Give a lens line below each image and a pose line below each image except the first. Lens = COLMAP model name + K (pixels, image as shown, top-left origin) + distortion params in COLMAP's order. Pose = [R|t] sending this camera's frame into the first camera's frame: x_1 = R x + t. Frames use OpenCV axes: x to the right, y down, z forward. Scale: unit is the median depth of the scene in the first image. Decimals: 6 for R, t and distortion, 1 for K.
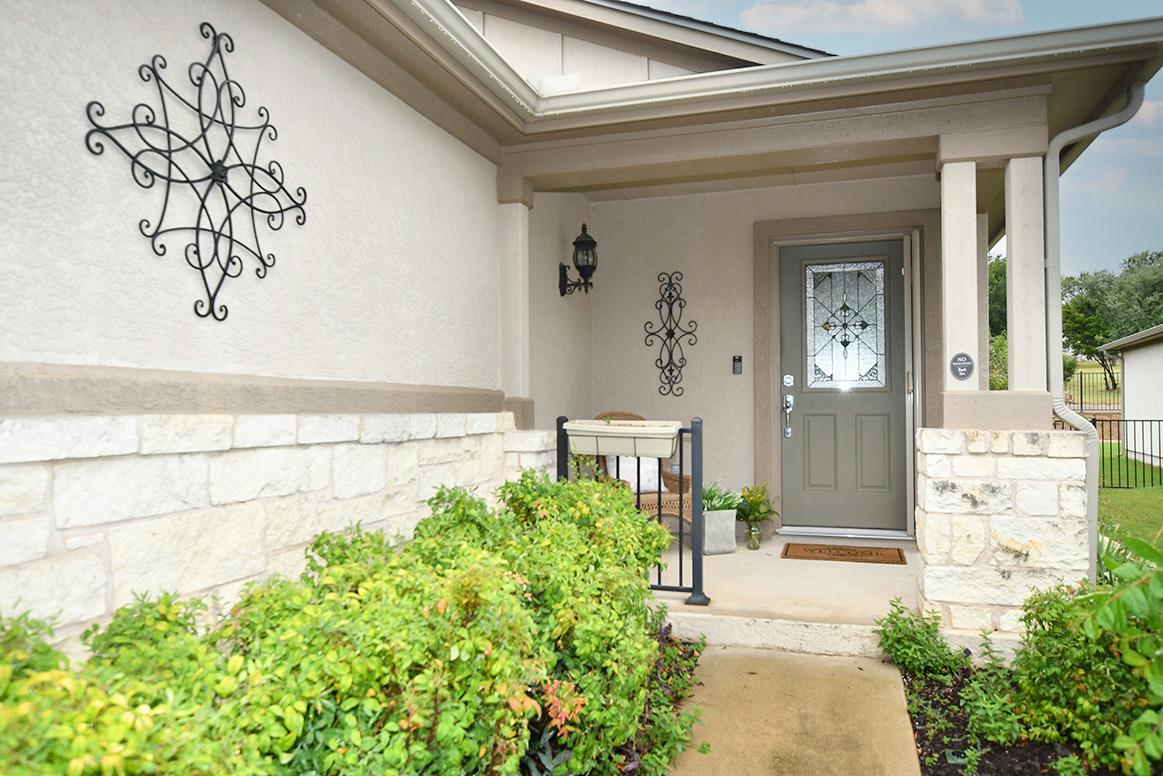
lens RADIAL K [[820.8, 0, 580.5], [0, 820.8, 388.3], [0, 0, 1]] dist [0.001046, 0.000311]
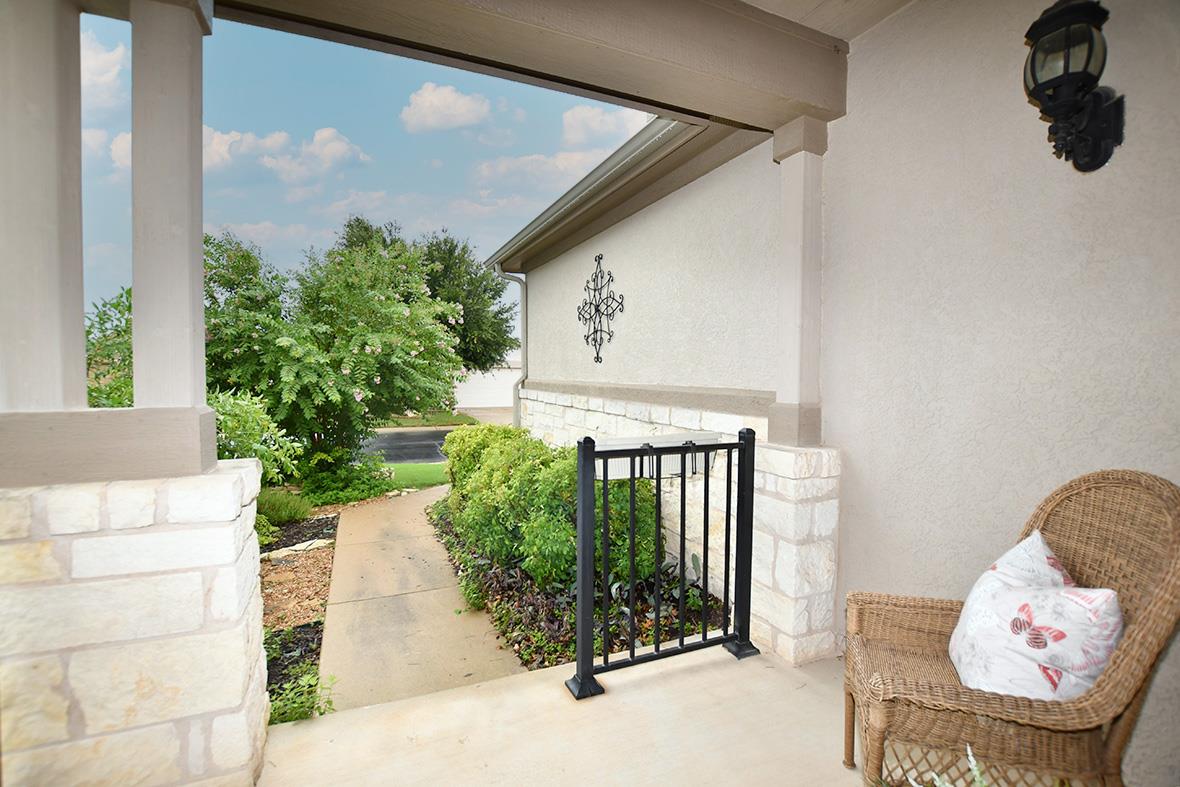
lens RADIAL K [[520.4, 0, 586.8], [0, 520.4, 393.8], [0, 0, 1]] dist [-0.025999, -0.000916]
pose [[-0.745233, 0.027843, -0.666222, 0.658295], [0.013549, 0.999554, 0.026617, -0.022210], [0.666666, 0.010809, -0.745278, 2.003278]]
